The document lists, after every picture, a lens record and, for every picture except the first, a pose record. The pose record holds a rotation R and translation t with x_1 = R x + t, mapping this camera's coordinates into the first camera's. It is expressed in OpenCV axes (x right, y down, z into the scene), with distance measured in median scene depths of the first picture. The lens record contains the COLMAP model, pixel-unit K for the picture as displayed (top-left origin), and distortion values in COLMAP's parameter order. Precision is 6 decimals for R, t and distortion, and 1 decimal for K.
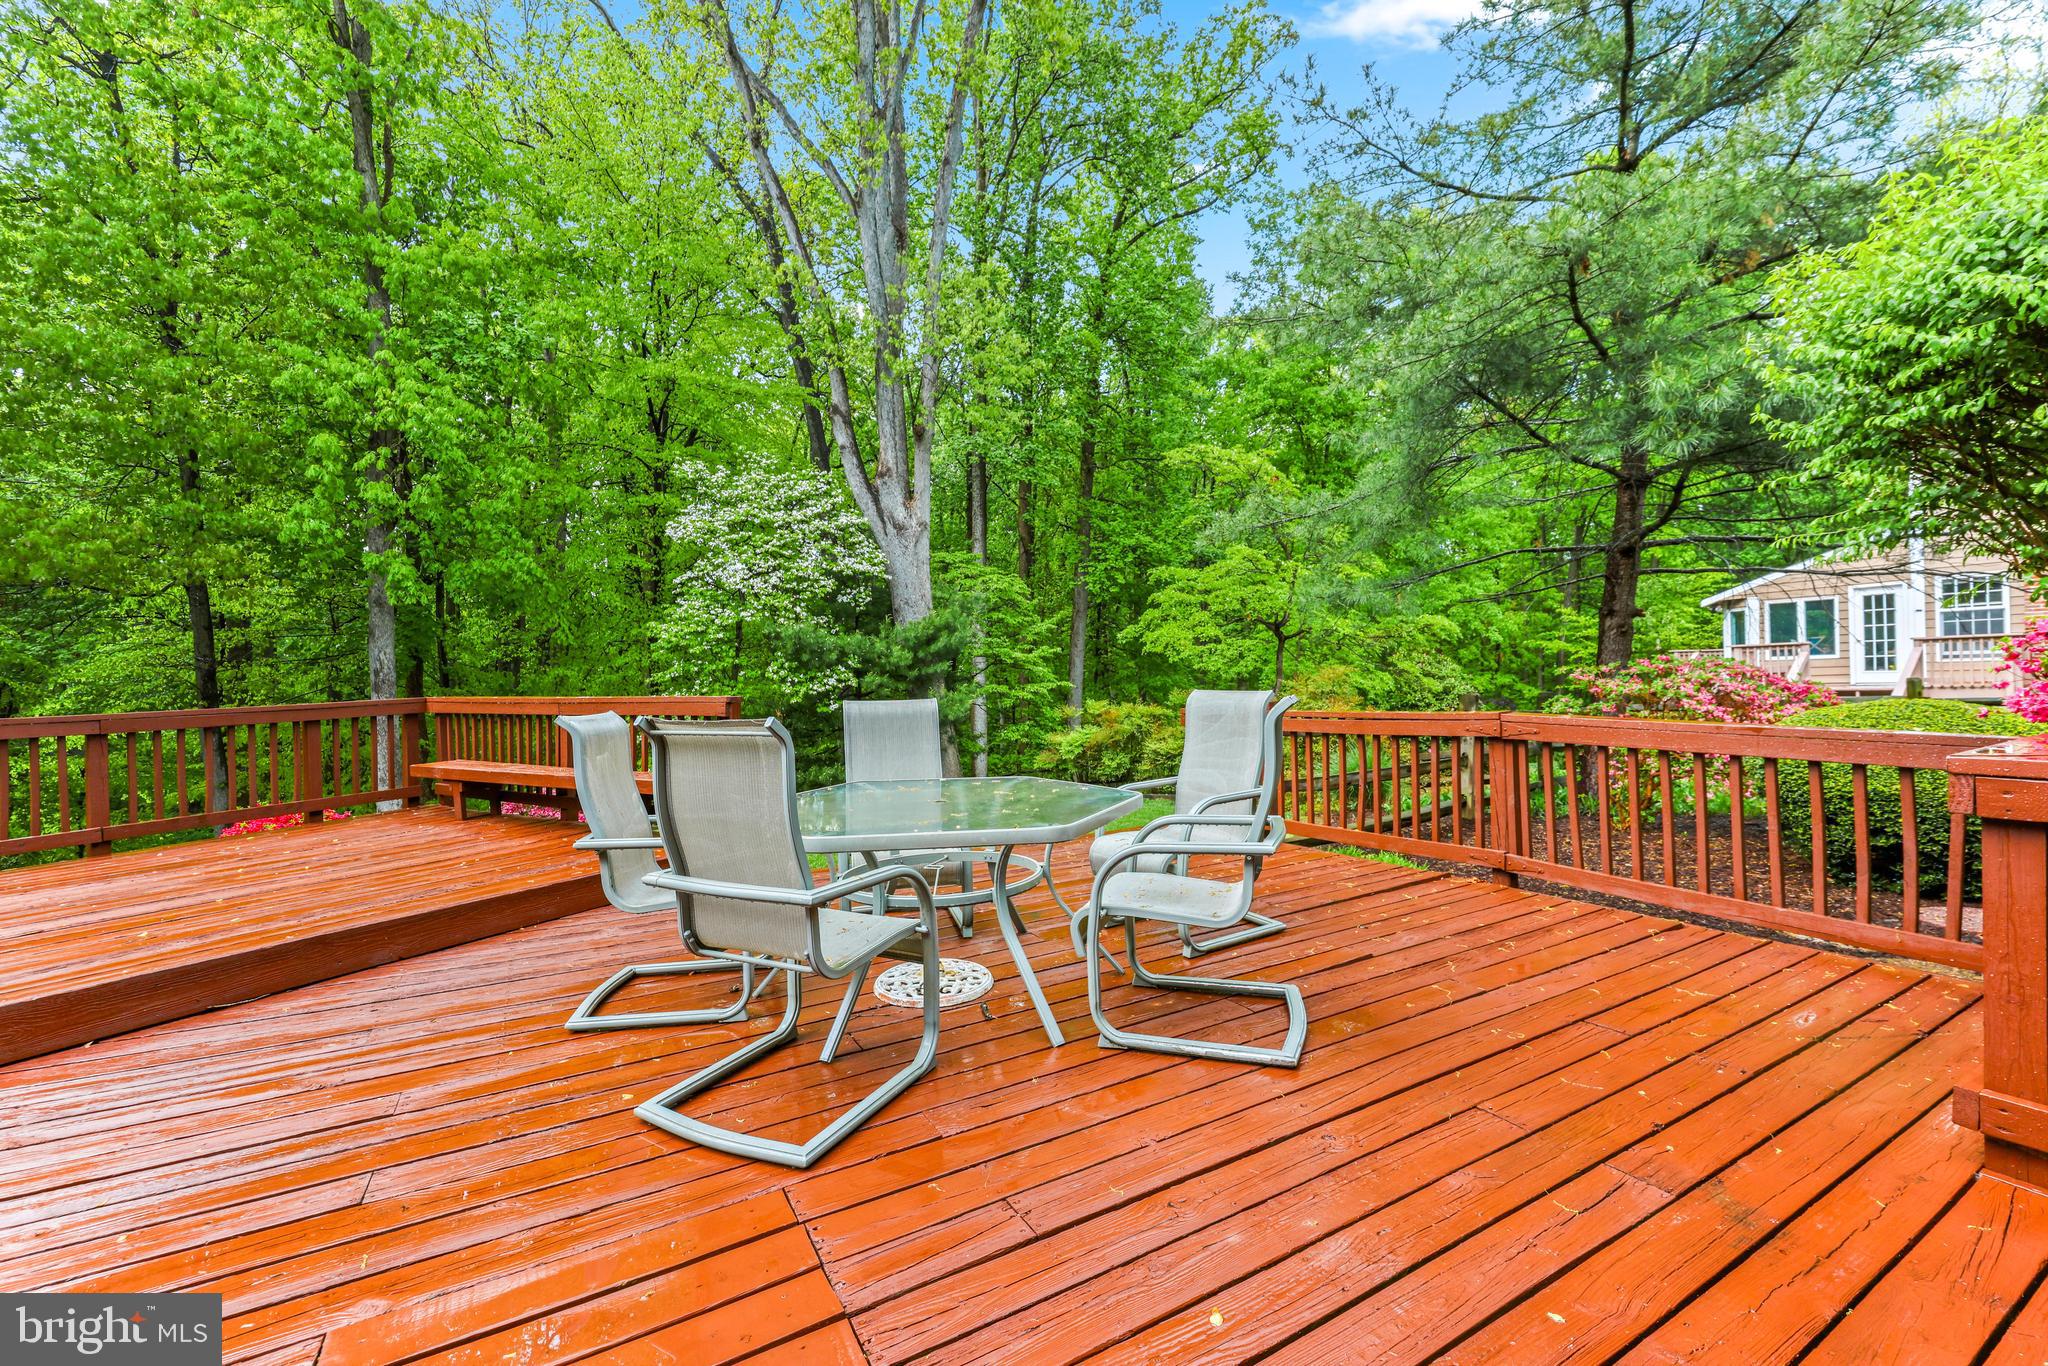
lens RADIAL K [[826.0, 0, 1016.0], [0, 826.0, 683.0], [0, 0, 1]] dist [0.001985, -0.000218]
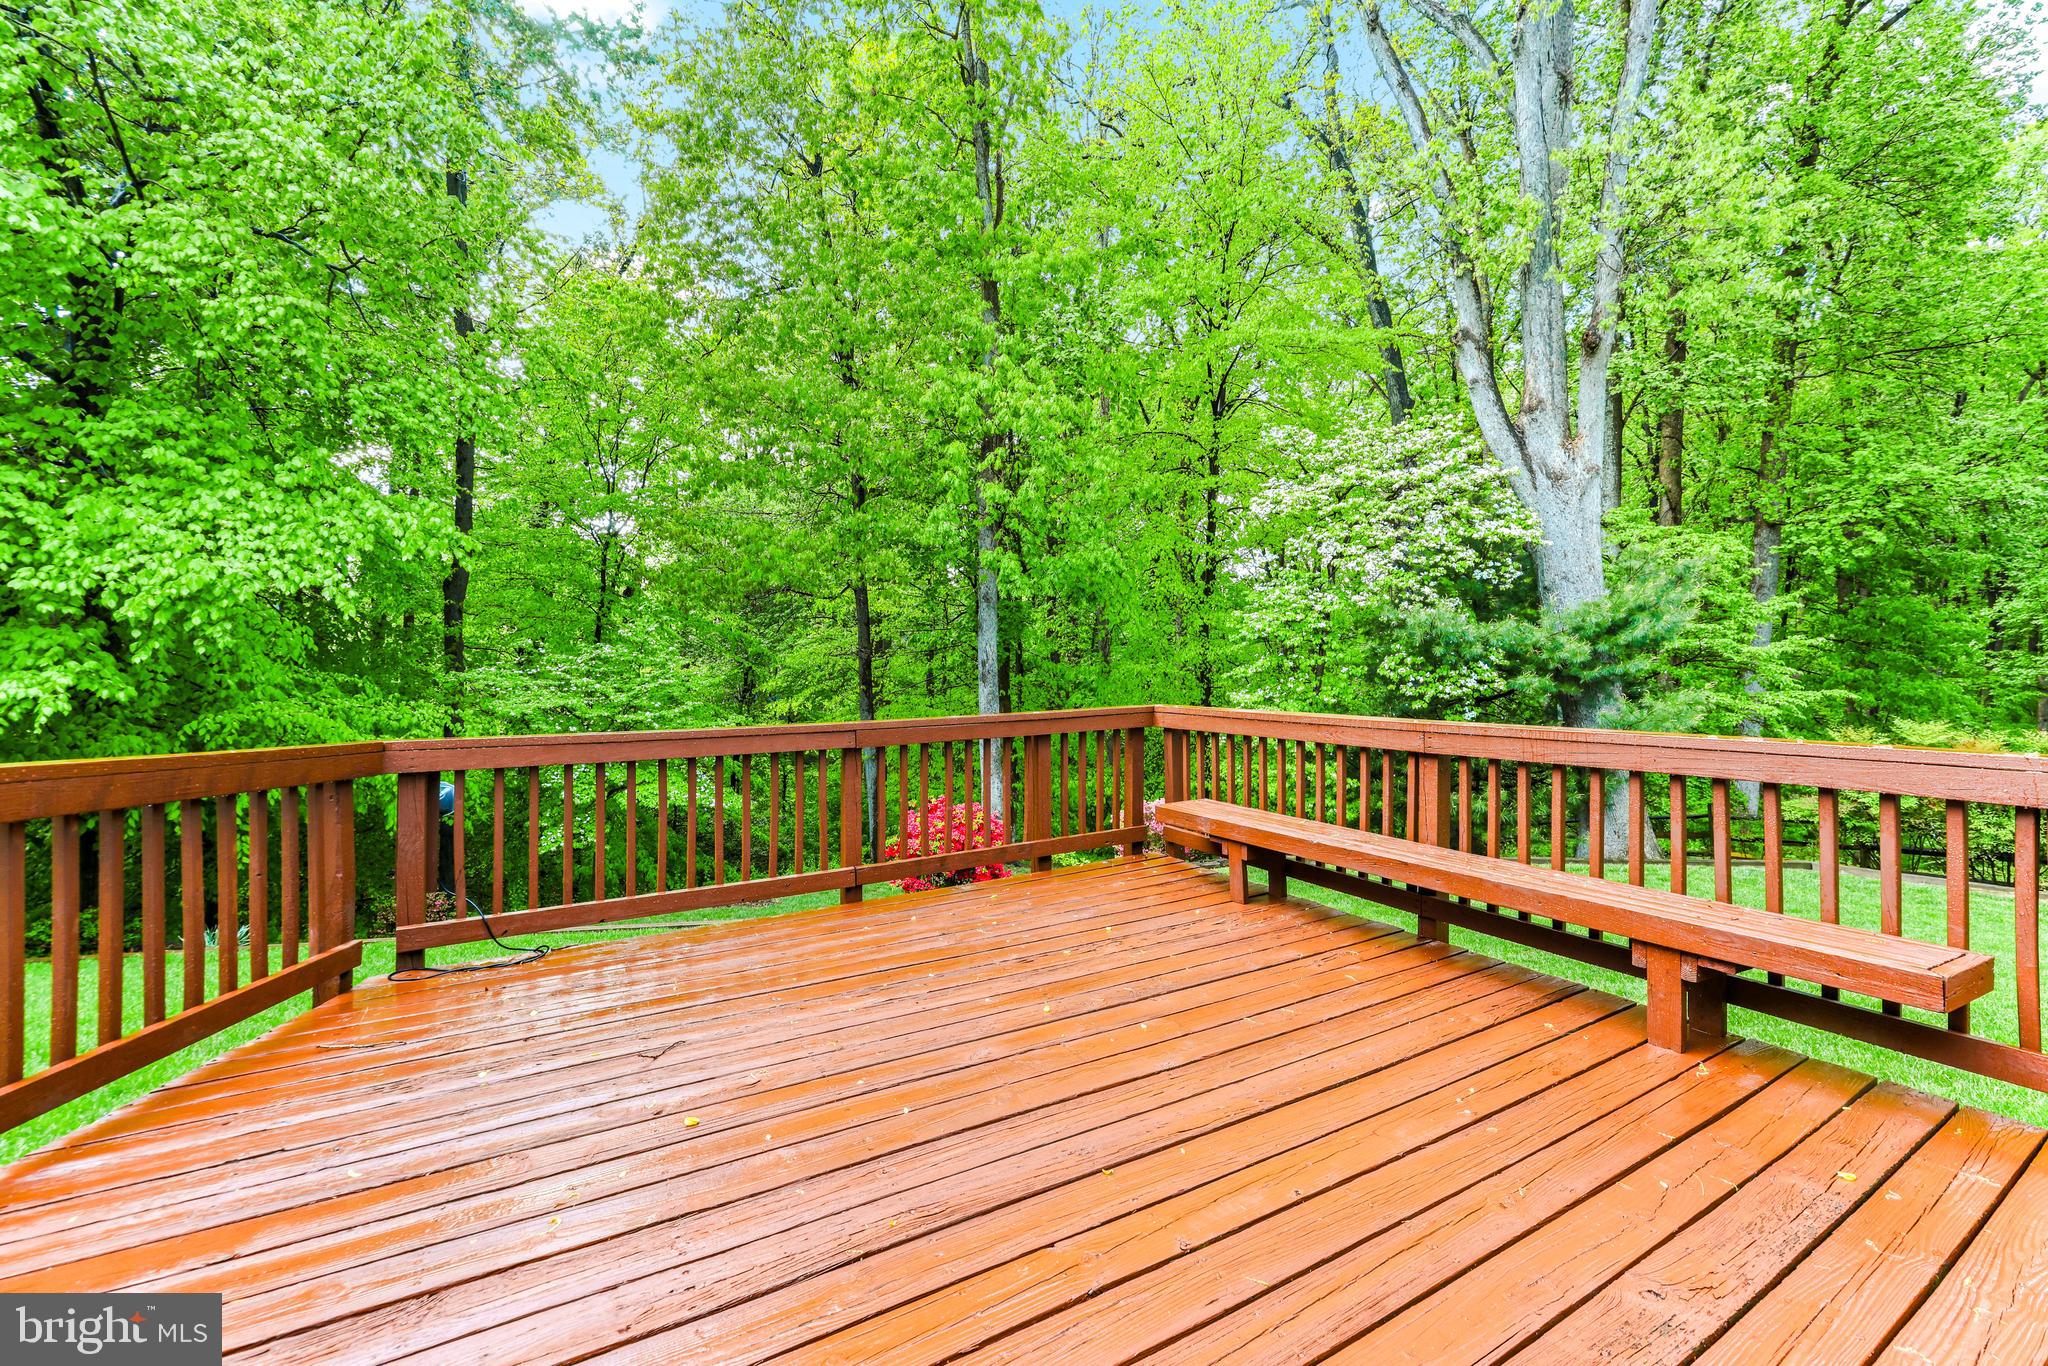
lens RADIAL K [[824.2, 0, 1017.2], [0, 824.2, 675.3], [0, 0, 1]] dist [0.003027, 0.000778]
pose [[0.842546, 0.020300, -0.538241, -0.164259], [-0.020264, 0.999777, 0.005986, -0.004467], [0.538243, 0.005863, 0.842769, 0.124812]]
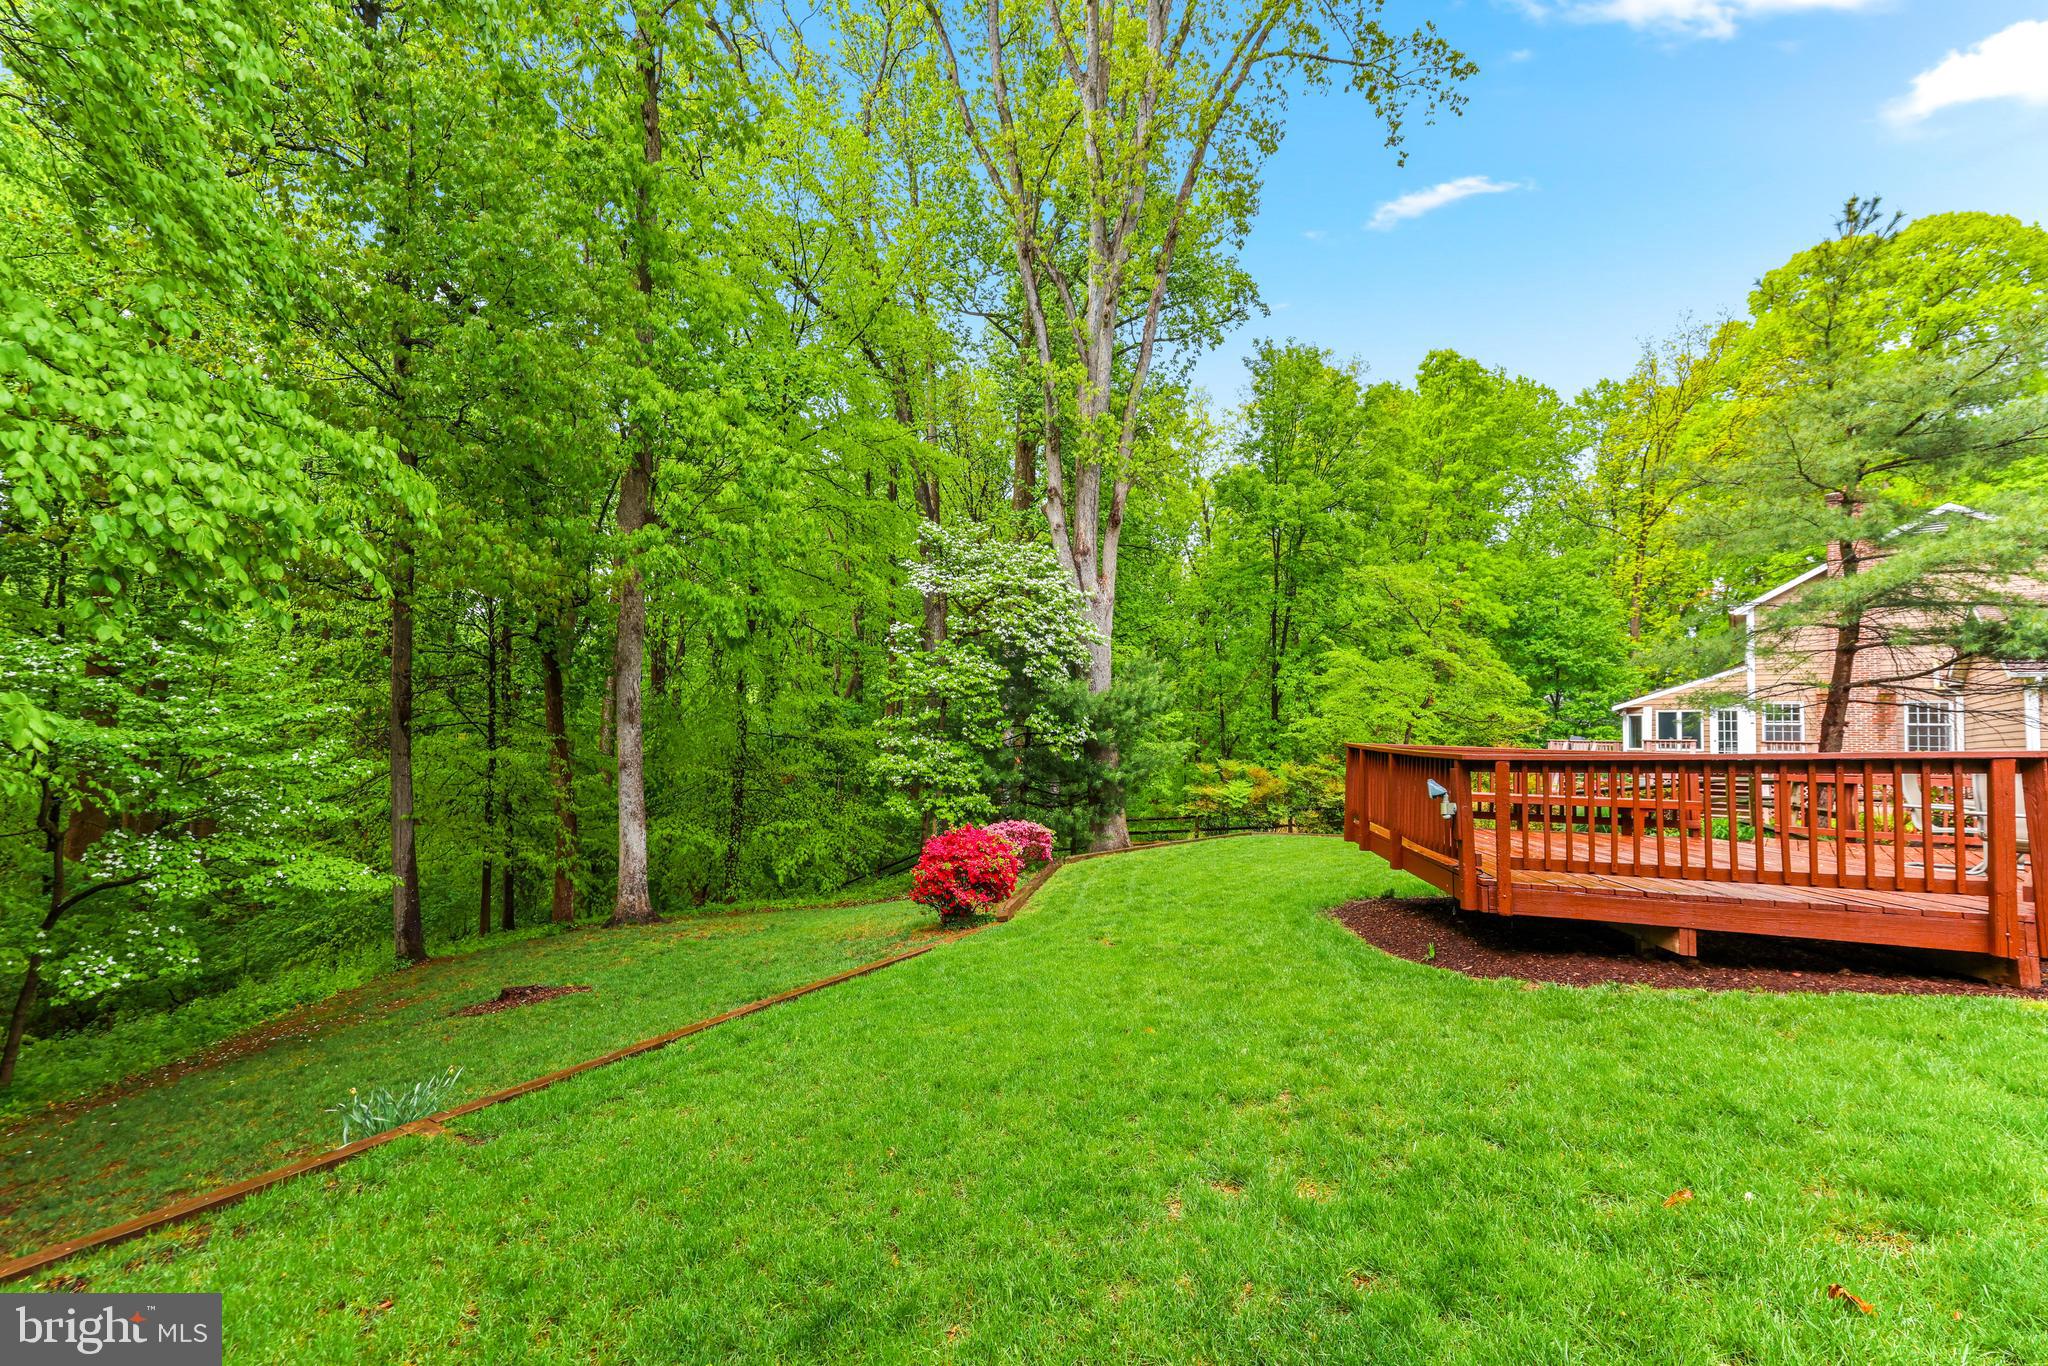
lens RADIAL K [[826.9, 0, 1024.0], [0, 826.9, 683.0], [0, 0, 1]] dist [-0.003465, -0.000240]
pose [[0.949705, 0.067688, 0.305743, -0.645727], [-0.047518, 0.996203, -0.072946, 0.014705], [-0.309520, 0.054749, 0.949315, -0.054416]]
